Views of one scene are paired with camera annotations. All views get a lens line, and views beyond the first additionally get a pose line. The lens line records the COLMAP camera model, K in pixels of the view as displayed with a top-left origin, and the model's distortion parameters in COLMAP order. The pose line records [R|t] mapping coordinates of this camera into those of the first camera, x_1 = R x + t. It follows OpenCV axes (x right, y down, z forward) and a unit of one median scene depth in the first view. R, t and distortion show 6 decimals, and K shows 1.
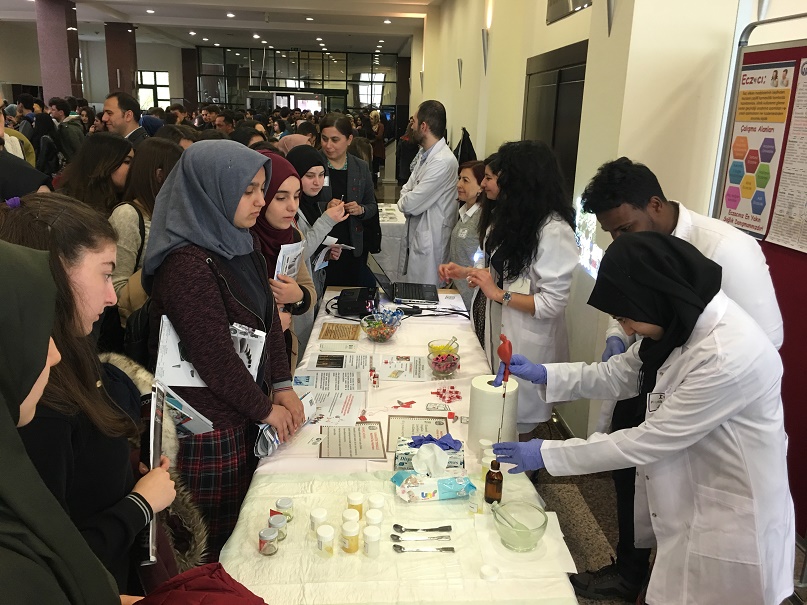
lens RADIAL K [[721.5, 0, 403.5], [0, 721.5, 302.5], [0, 0, 1]] dist [0.121446, 0.001683]
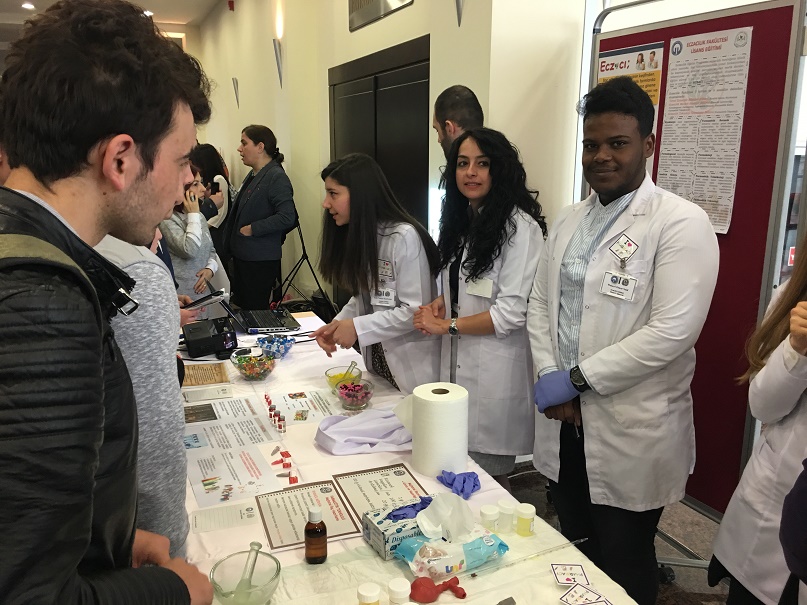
lens RADIAL K [[721.5, 0, 403.5], [0, 721.5, 302.5], [0, 0, 1]] dist [0.121446, 0.001683]
pose [[0.949288, -0.105438, 0.296201, -0.091947], [0.115881, 0.993102, -0.017870, -0.000092], [-0.292273, 0.051287, 0.954959, 0.122767]]
